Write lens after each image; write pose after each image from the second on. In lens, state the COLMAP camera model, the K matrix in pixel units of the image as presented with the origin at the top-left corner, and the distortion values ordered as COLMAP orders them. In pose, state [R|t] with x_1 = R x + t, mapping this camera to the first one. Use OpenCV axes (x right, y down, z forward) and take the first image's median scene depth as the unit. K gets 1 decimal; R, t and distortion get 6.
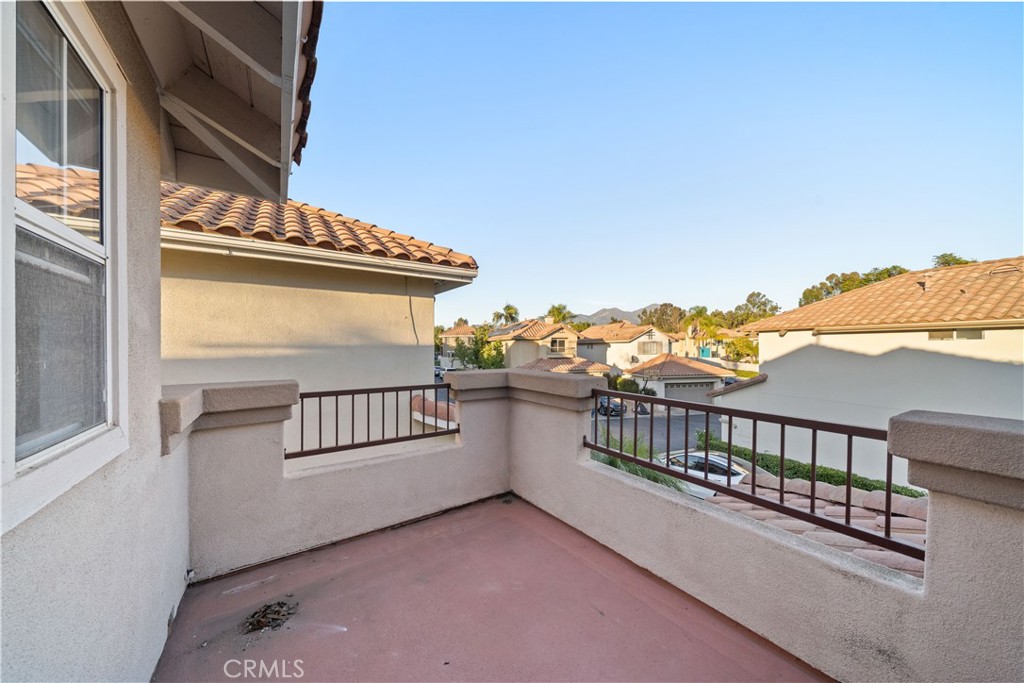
lens RADIAL K [[348.7, 0, 514.4], [0, 348.7, 336.0], [0, 0, 1]] dist [-0.003722, 0.000100]
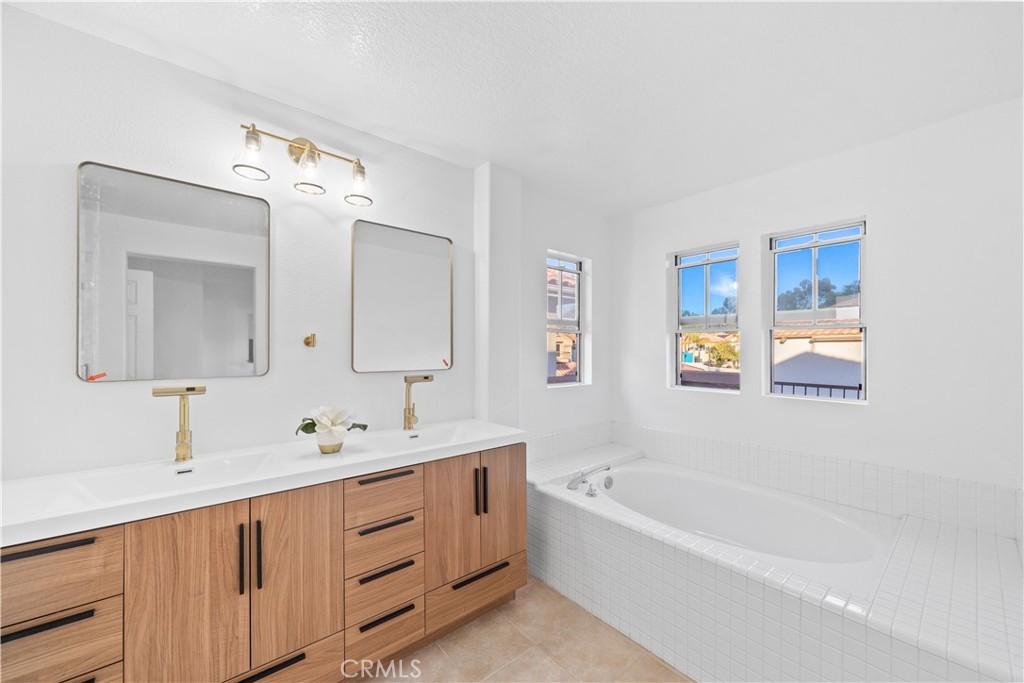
lens RADIAL K [[396.8, 0, 507.6], [0, 396.8, 345.3], [0, 0, 1]] dist [-0.002525, -0.000178]
pose [[0.993723, 0.007227, 0.111637, -0.106041], [-0.009322, 0.999790, 0.018256, -0.003556], [-0.111482, -0.019182, 0.993581, -0.067008]]
